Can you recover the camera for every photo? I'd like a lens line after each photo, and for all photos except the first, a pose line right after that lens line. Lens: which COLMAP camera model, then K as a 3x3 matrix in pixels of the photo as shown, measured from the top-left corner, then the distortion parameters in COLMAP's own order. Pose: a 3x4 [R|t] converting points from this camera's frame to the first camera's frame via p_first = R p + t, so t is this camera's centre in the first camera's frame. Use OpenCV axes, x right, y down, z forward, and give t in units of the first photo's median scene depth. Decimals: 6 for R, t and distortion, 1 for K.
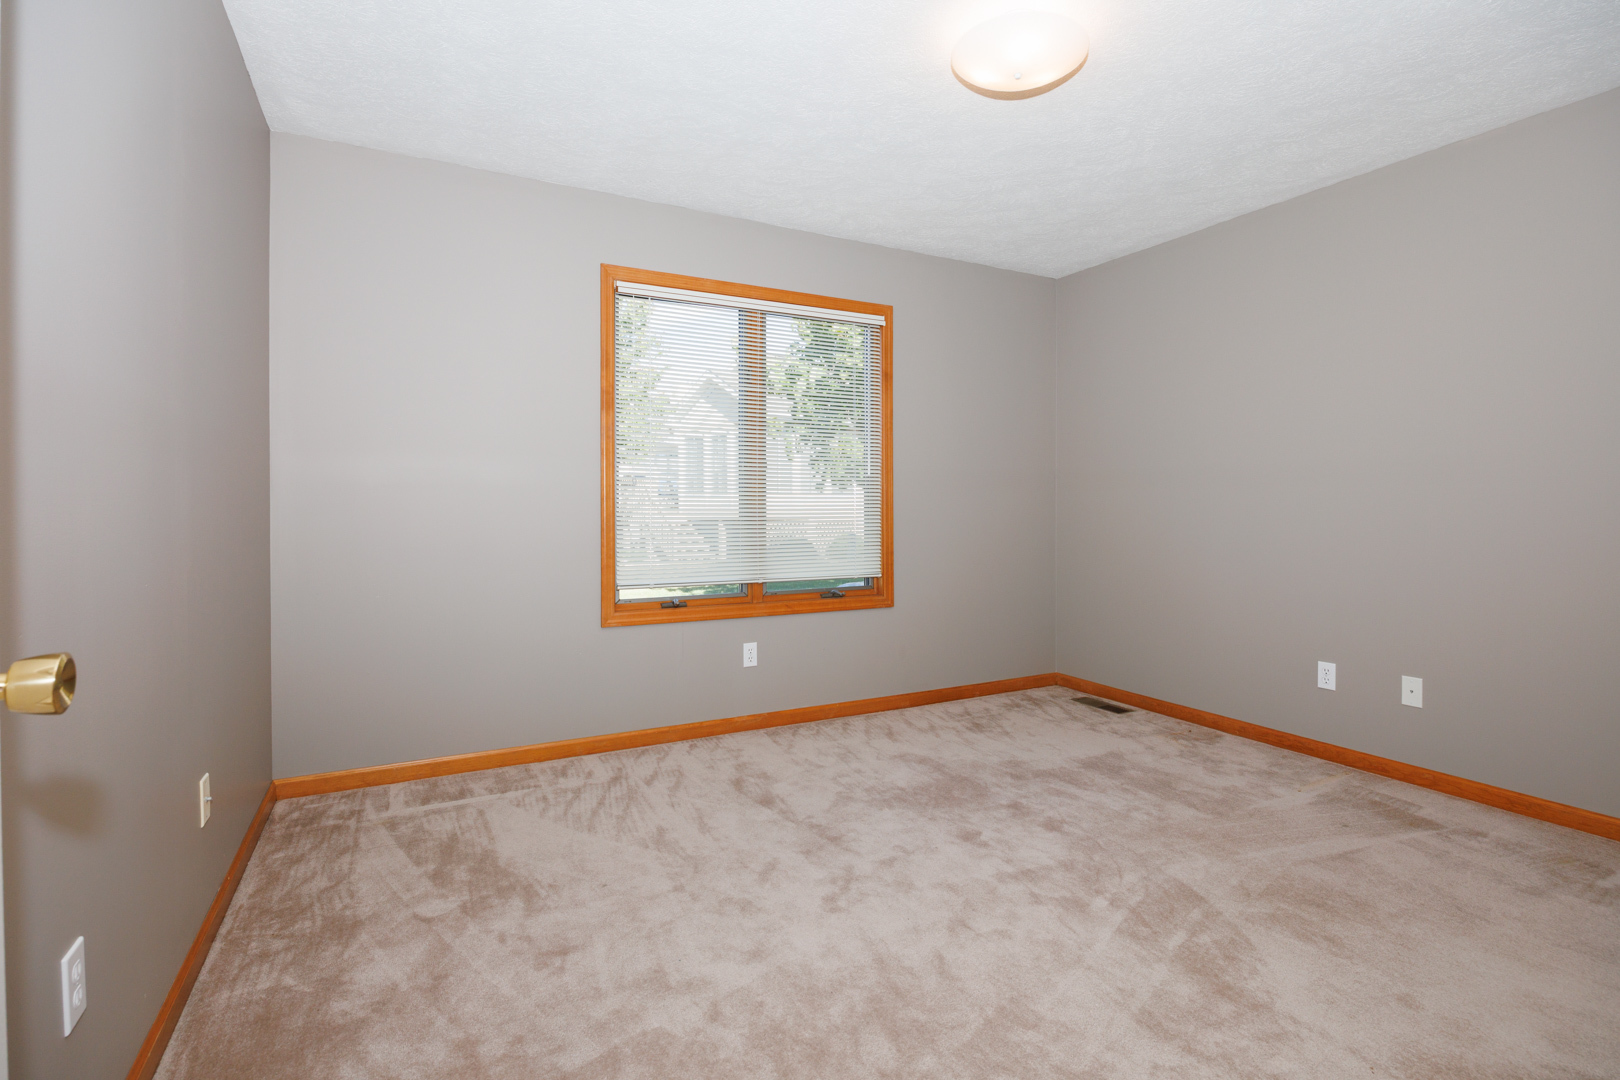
lens RADIAL K [[768.4, 0, 821.5], [0, 768.4, 506.8], [0, 0, 1]] dist [-0.018222, 0.000227]
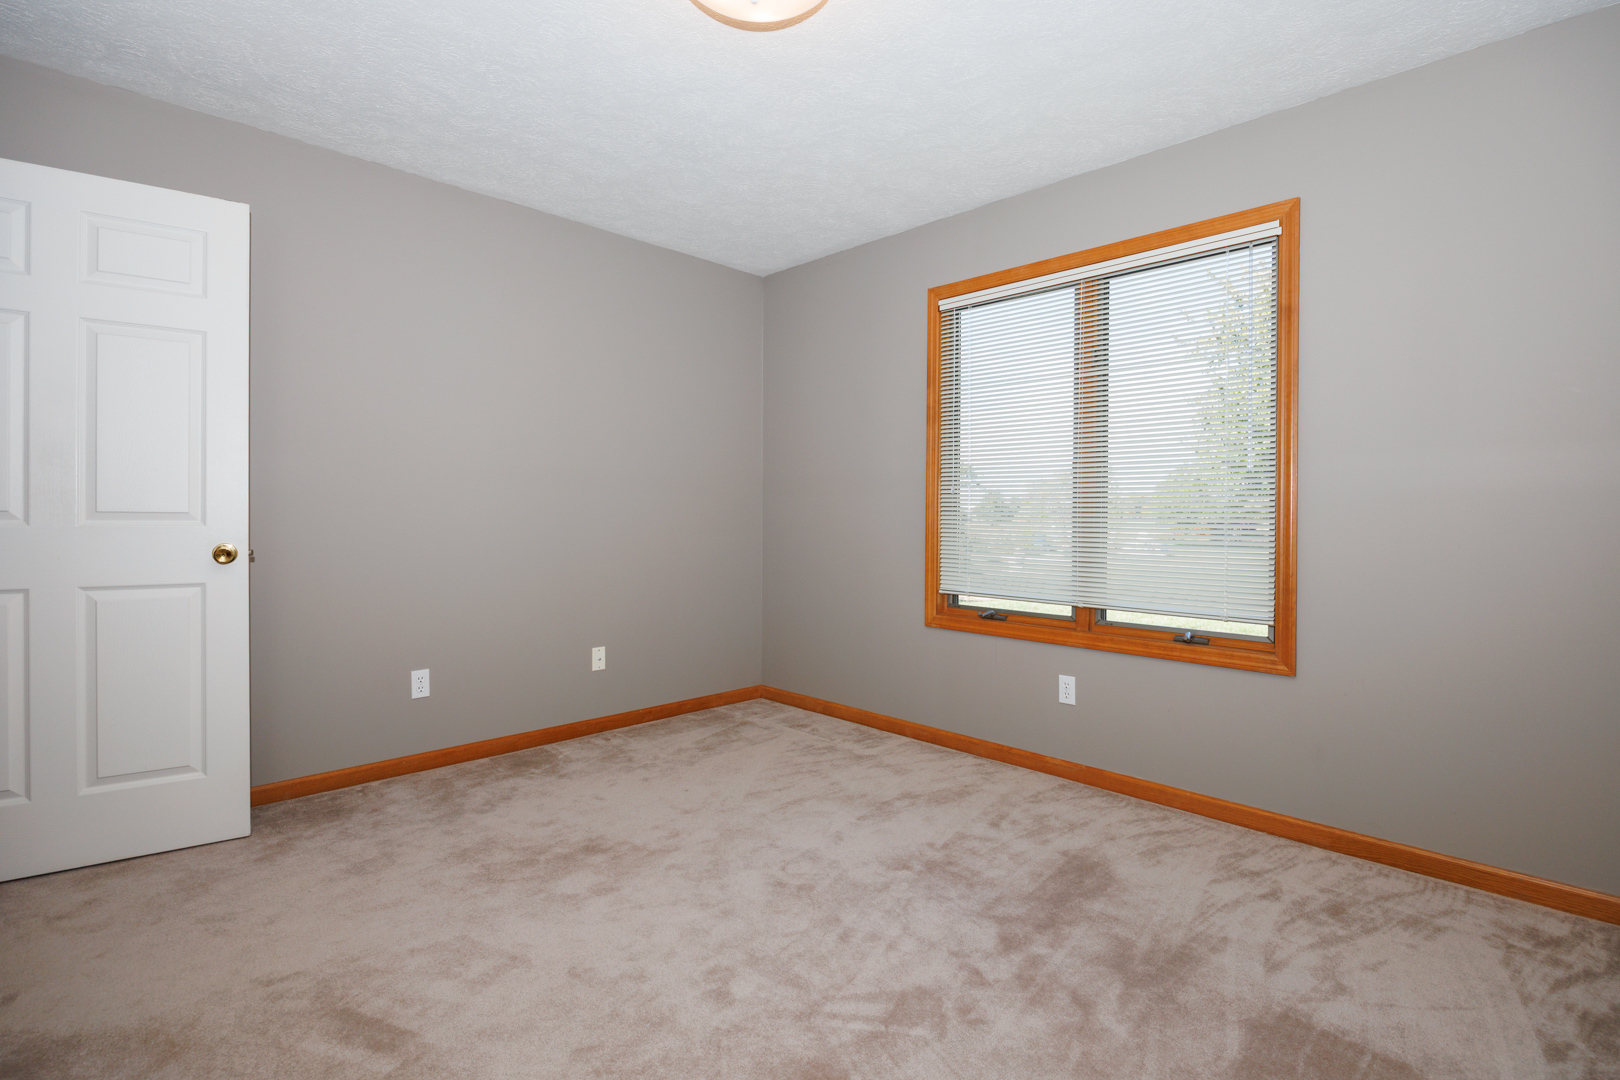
lens RADIAL K [[768.4, 0, 821.5], [0, 768.4, 506.8], [0, 0, 1]] dist [-0.018222, 0.000227]
pose [[0.277464, -0.005046, -0.960723, 0.677431], [-0.007922, 0.999940, -0.007540, -0.000240], [0.960703, 0.009703, 0.277408, 0.528523]]
